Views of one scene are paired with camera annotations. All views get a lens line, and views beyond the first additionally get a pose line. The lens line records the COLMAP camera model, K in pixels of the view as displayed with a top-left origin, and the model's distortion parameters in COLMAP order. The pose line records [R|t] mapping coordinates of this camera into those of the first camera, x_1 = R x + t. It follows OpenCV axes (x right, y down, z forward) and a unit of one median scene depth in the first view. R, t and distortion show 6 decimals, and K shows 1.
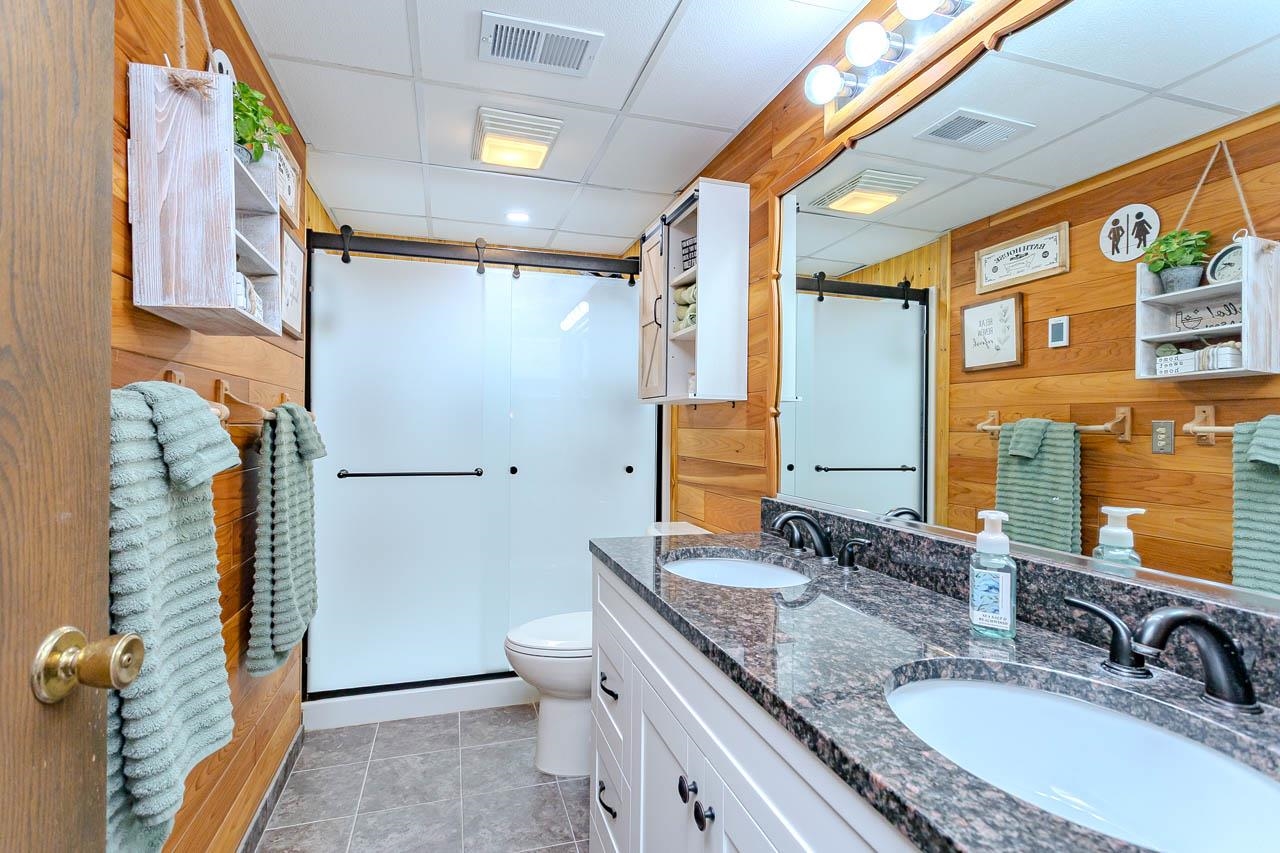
lens RADIAL K [[612.2, 0, 637.4], [0, 612.2, 428.4], [0, 0, 1]] dist [-0.002320, 0.001045]
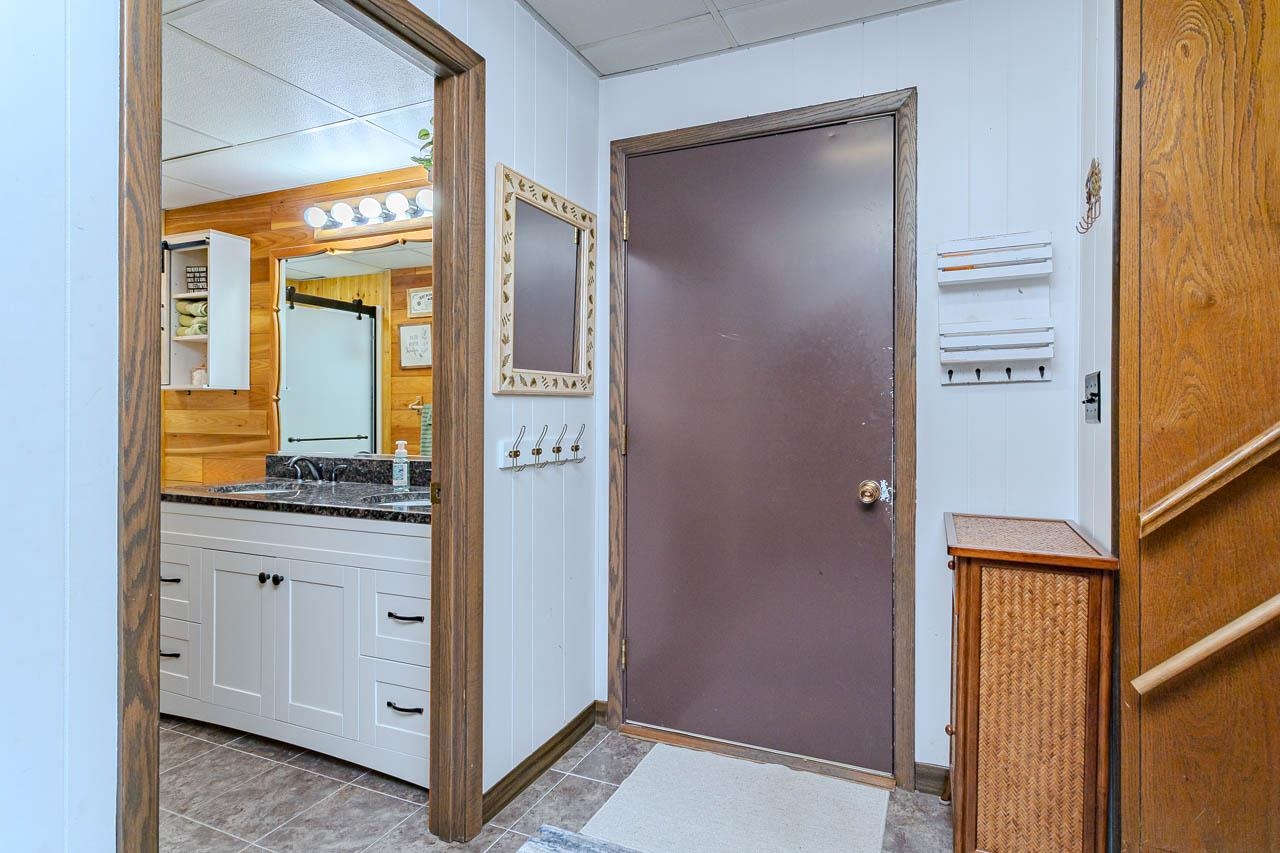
lens RADIAL K [[612.2, 0, 660.2], [0, 612.2, 409.2], [0, 0, 1]] dist [-0.002320, 0.001045]
pose [[0.640108, -0.010006, 0.768220, -0.304968], [0.007545, 0.999949, 0.006738, -0.002600], [-0.768248, 0.001483, 0.640151, -0.651629]]
